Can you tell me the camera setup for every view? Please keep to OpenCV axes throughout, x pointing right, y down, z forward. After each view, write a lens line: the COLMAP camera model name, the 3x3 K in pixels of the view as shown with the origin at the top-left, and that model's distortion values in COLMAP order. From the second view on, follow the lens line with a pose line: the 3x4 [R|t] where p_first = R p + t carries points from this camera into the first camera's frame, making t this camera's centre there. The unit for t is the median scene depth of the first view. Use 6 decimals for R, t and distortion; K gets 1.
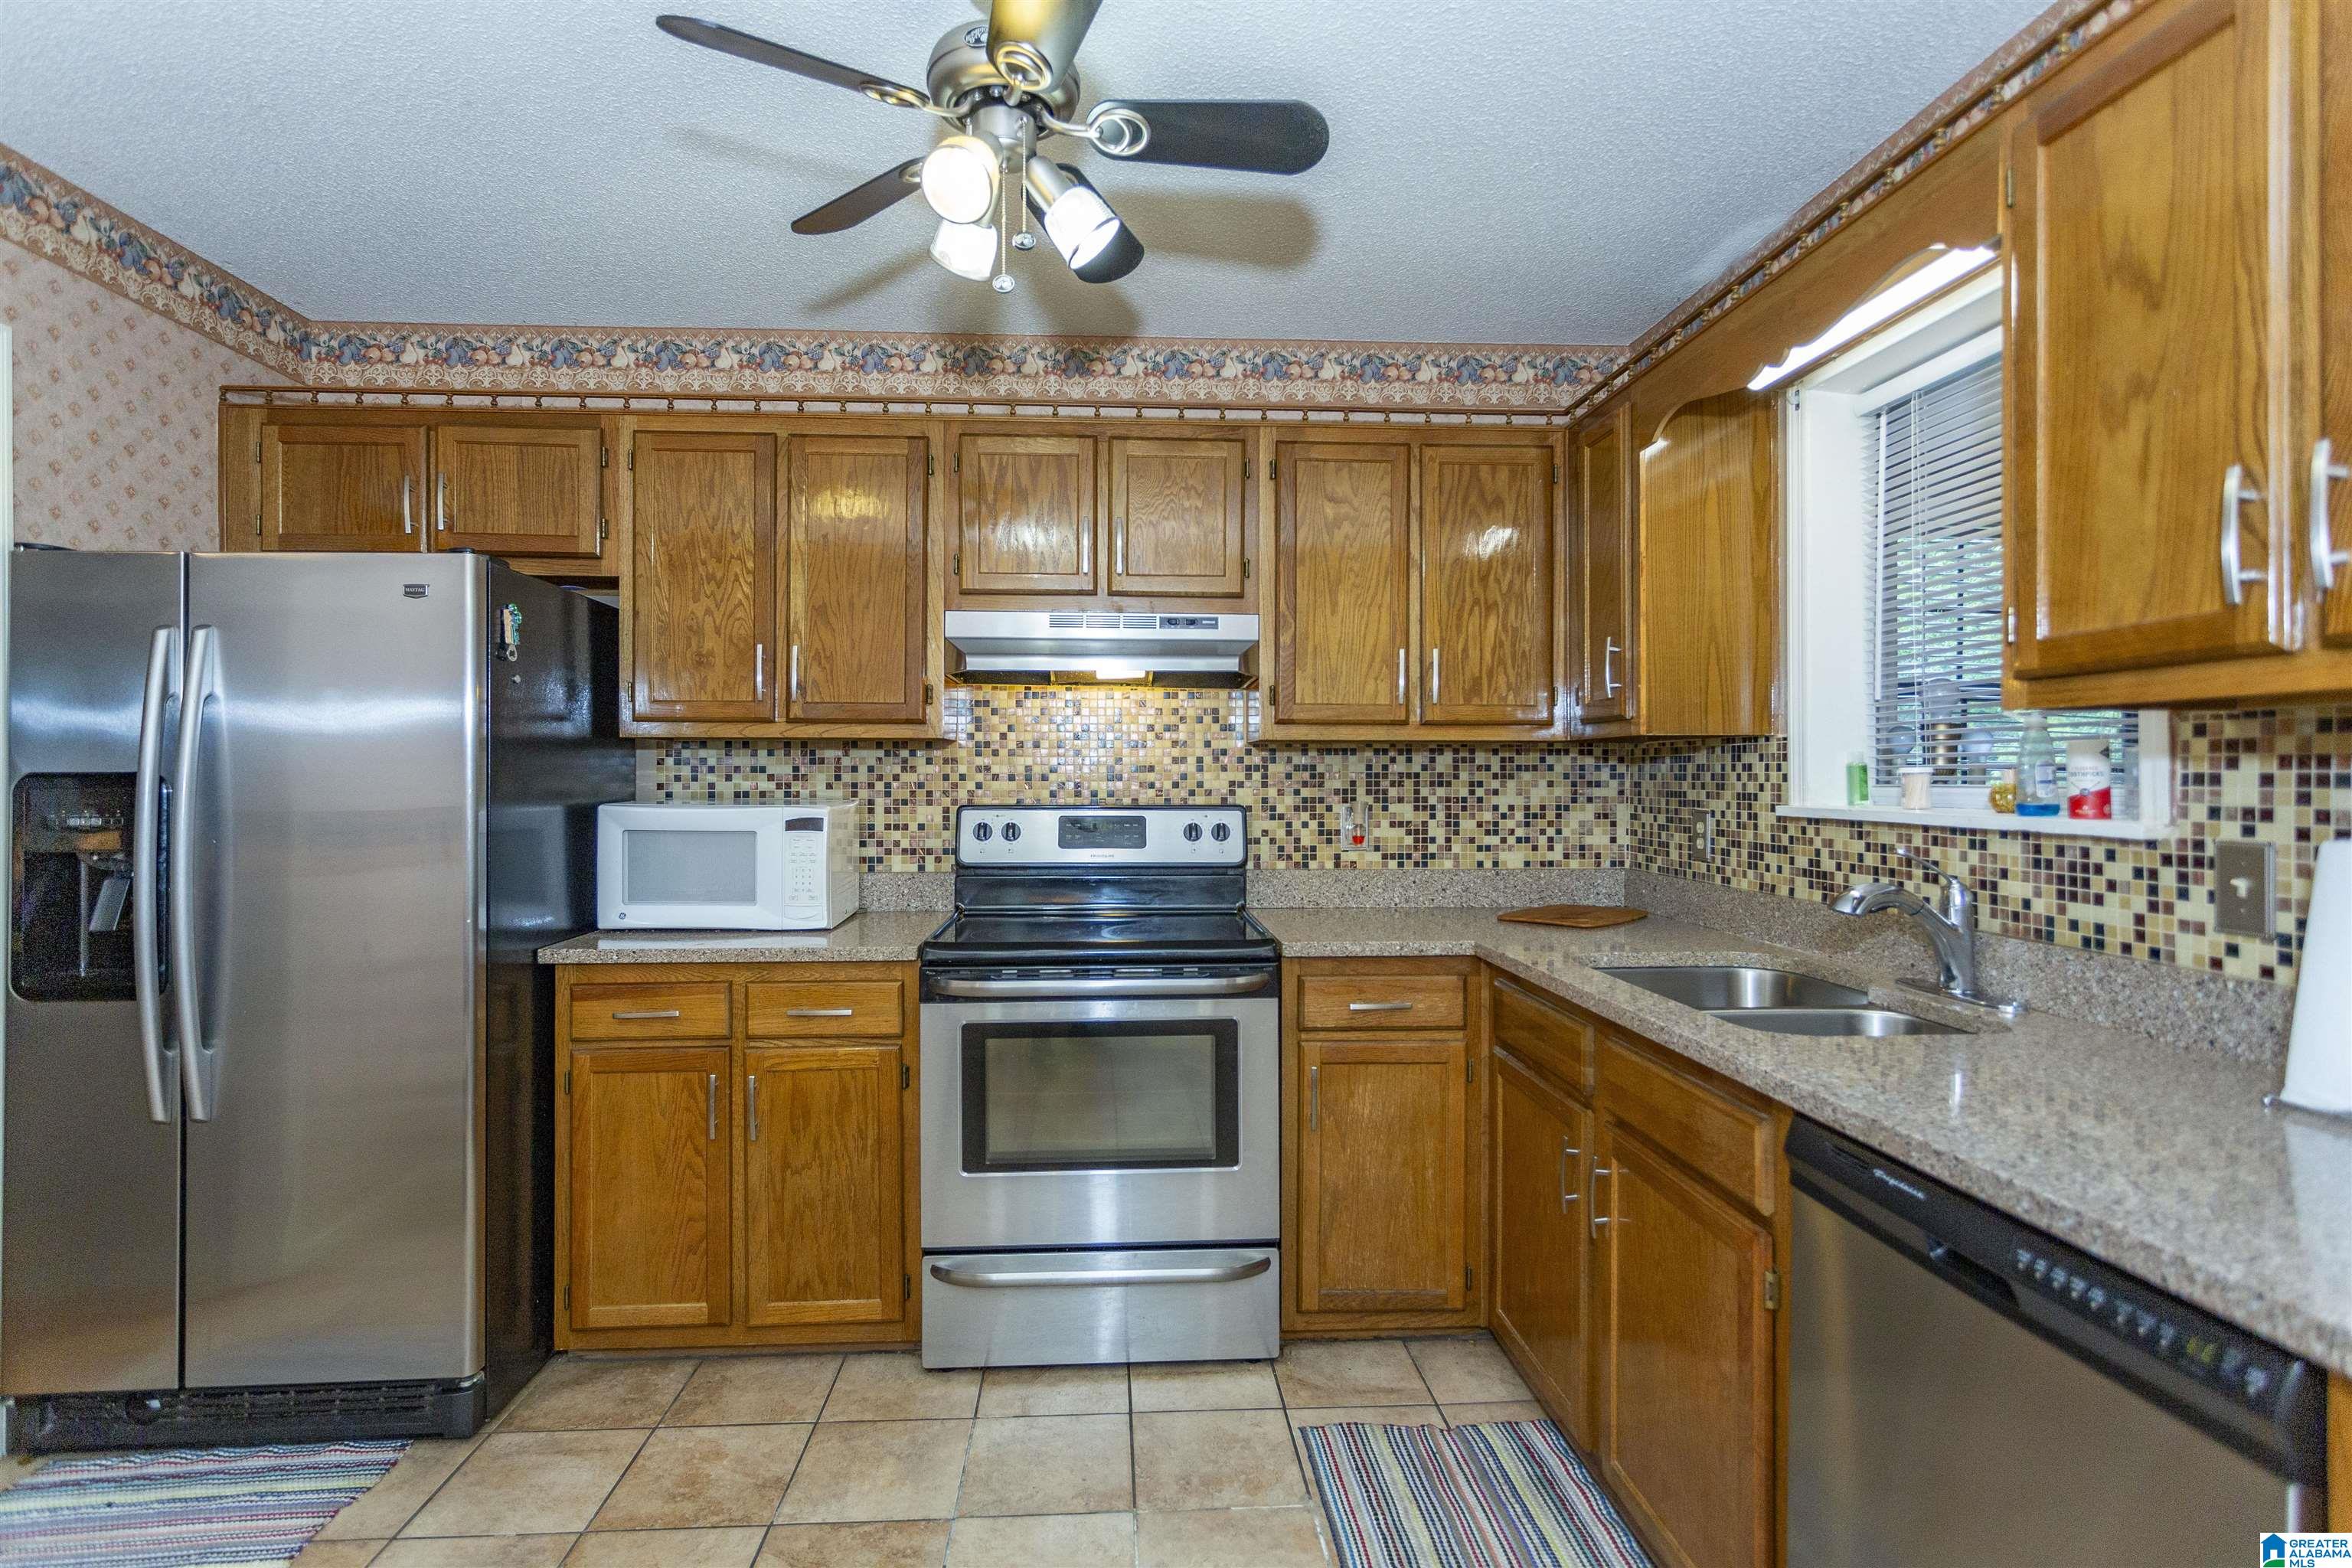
lens RADIAL K [[1150.5, 0, 1145.4], [0, 1150.5, 771.8], [0, 0, 1]] dist [0.005255, 0.000919]
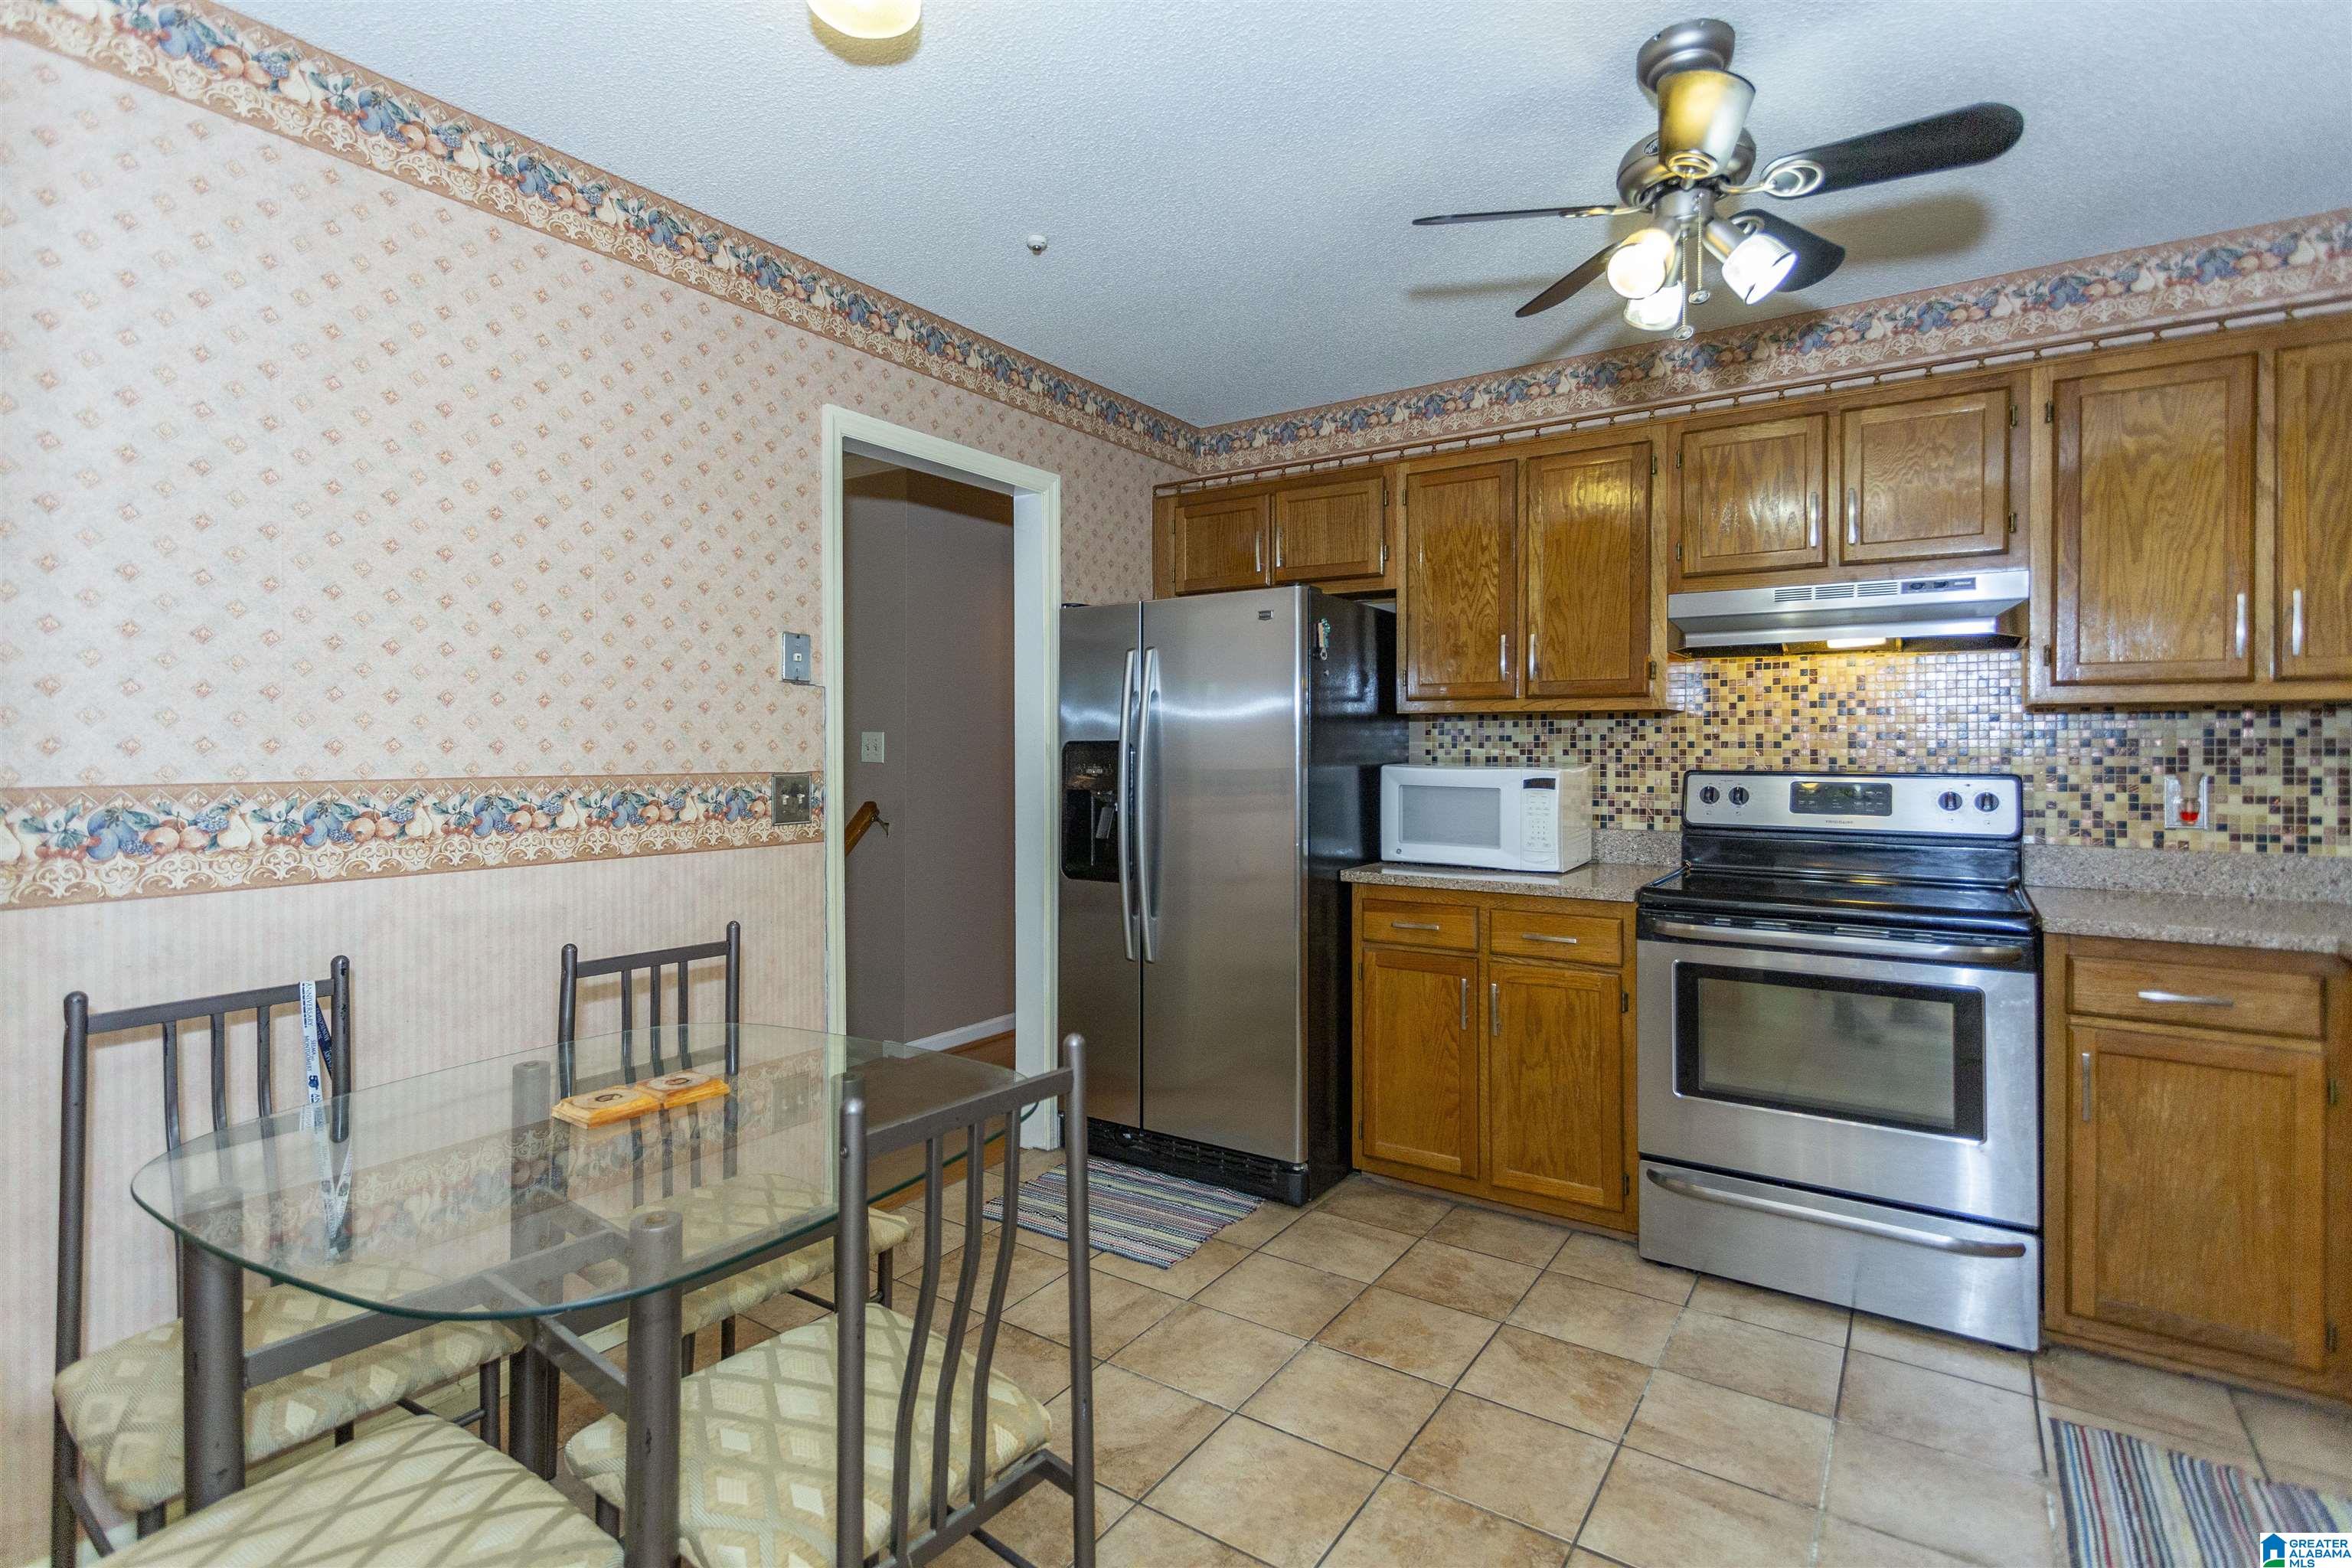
lens RADIAL K [[1119.7, 0, 1166.0], [0, 1119.7, 749.4], [0, 0, 1]] dist [0.006738, 0.000848]
pose [[0.801767, 0.001121, -0.597636, 0.086382], [0.001836, 0.999989, 0.004339, 0.004185], [0.597634, -0.004576, 0.801756, -0.161588]]
